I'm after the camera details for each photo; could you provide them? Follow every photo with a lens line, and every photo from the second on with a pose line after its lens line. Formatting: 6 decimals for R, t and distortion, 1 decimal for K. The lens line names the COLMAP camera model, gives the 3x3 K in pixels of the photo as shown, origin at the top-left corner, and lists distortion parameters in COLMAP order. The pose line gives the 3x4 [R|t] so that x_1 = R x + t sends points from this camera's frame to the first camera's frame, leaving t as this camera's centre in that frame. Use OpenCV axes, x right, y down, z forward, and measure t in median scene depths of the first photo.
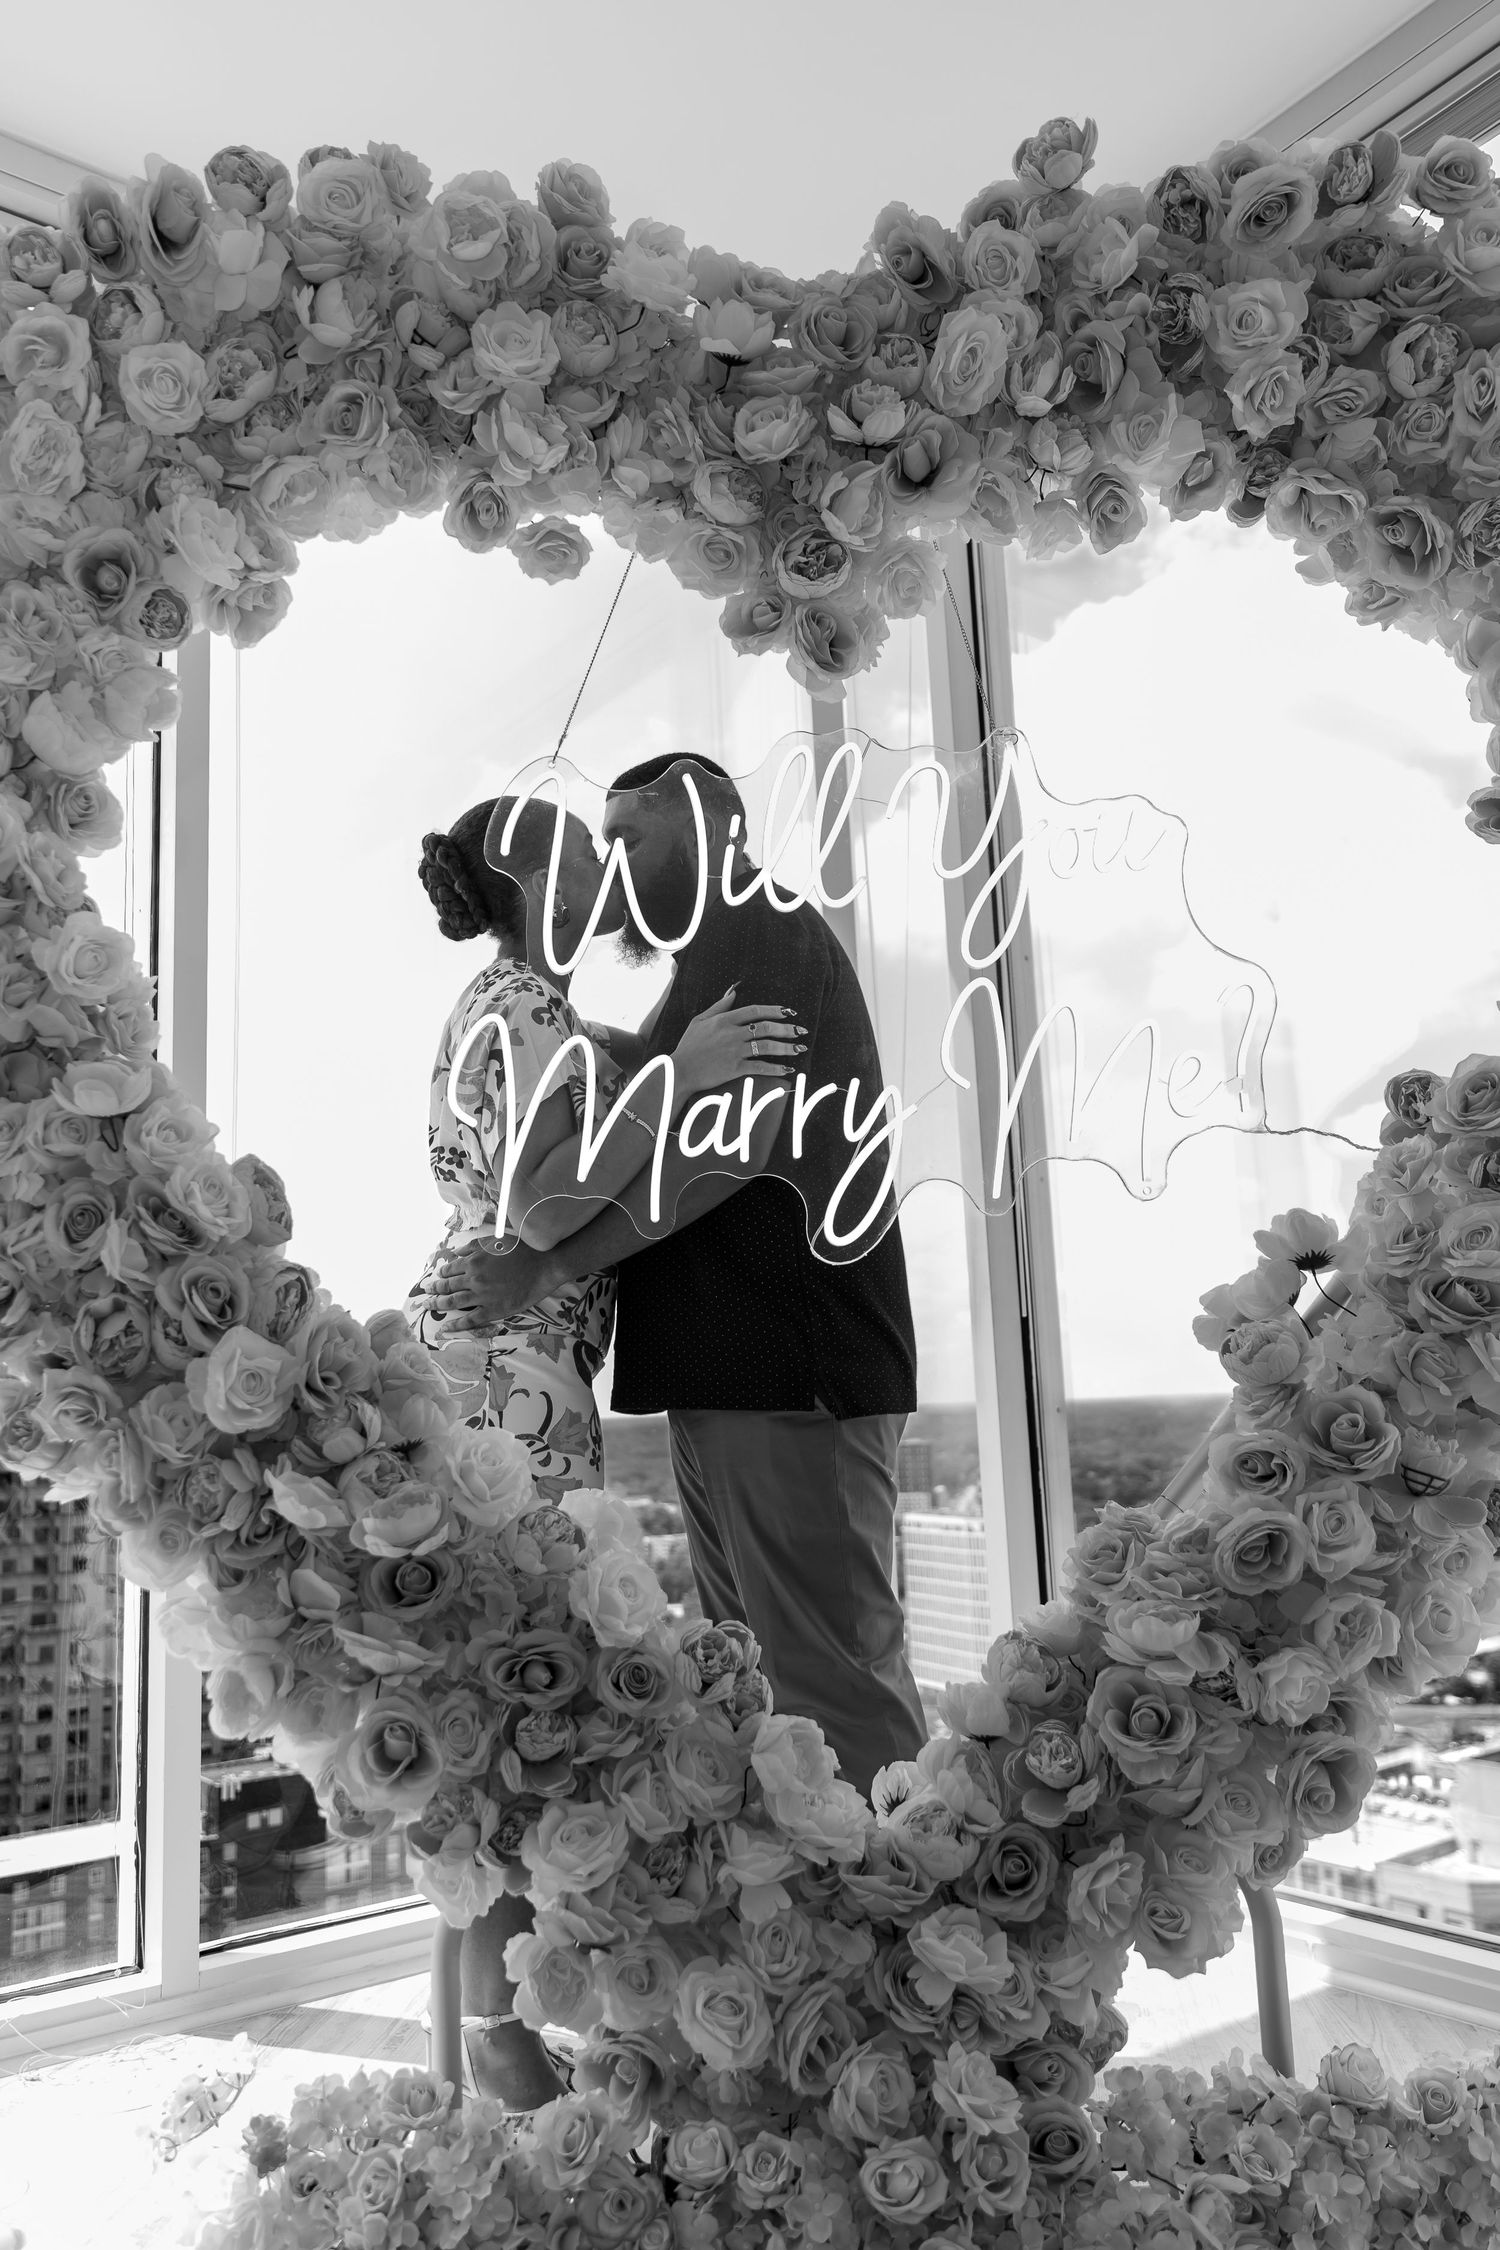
lens RADIAL K [[1759.7, 0, 682.2], [0, 1759.7, 1127.6], [0, 0, 1]] dist [0.036396, -0.003318]
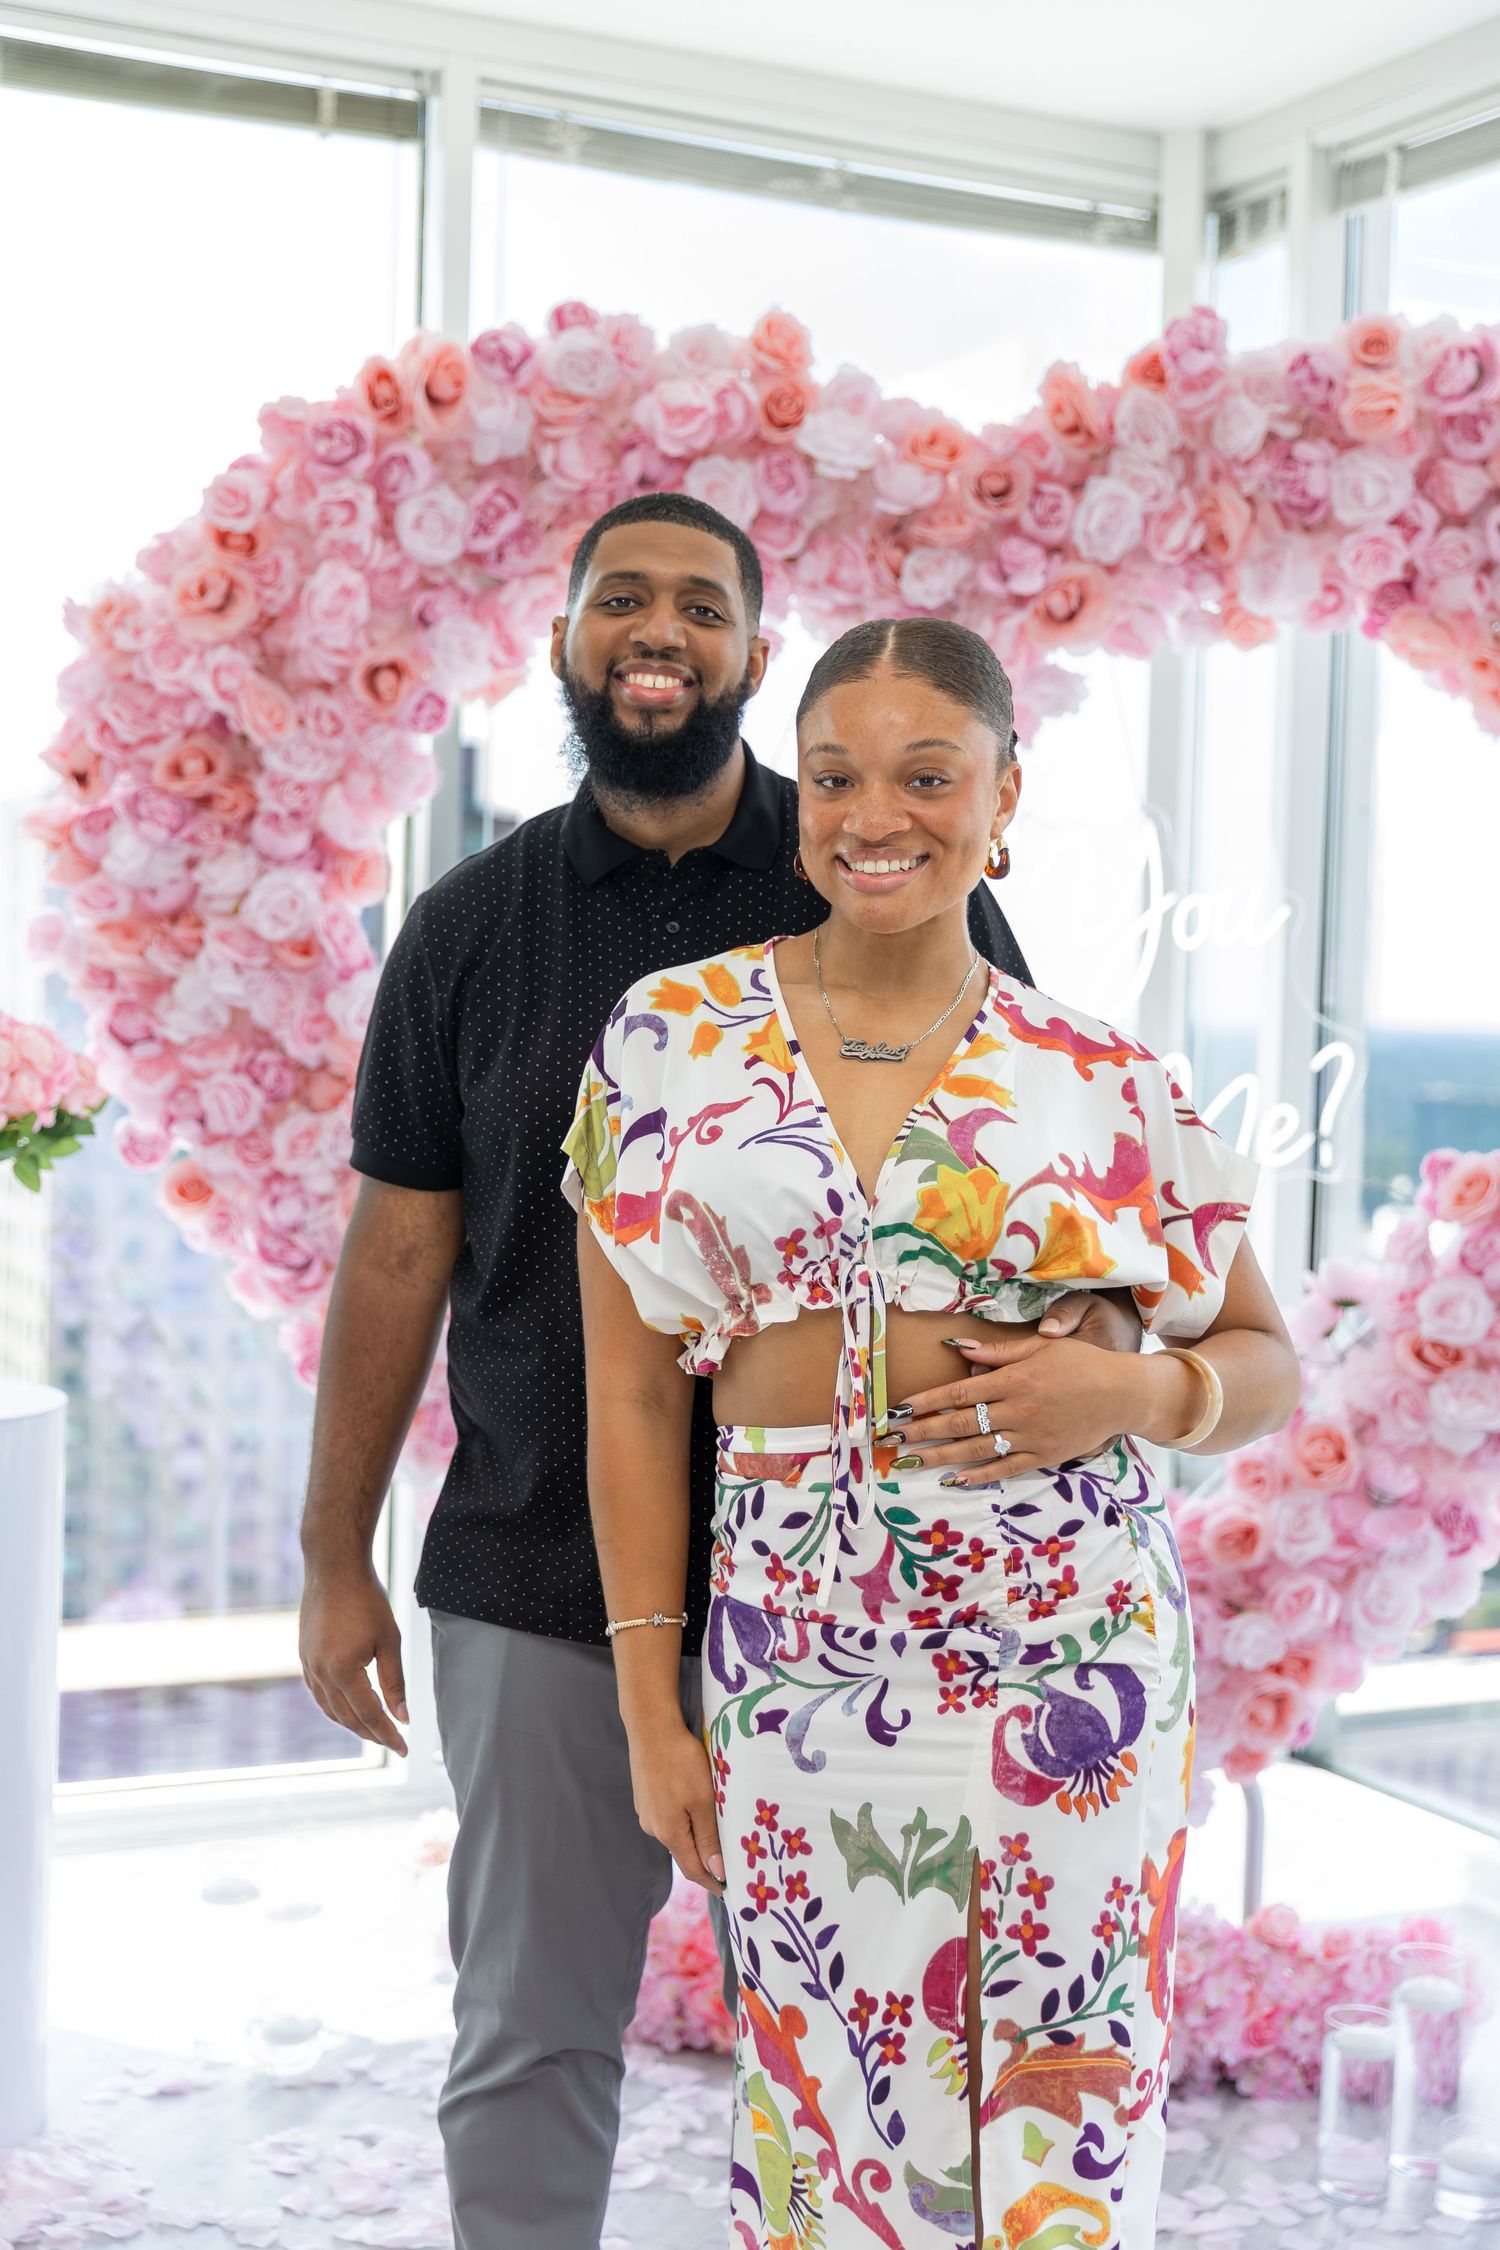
lens RADIAL K [[3180.9, 0, 750.0], [0, 3180.9, 1125.0], [0, 0, 1]] dist [0.199689, 0.018534]
pose [[0.984185, 0.070763, -0.162396, 0.300840], [-0.037082, 0.978736, 0.201746, -0.463044], [0.173219, -0.192534, 0.965881, -1.137693]]
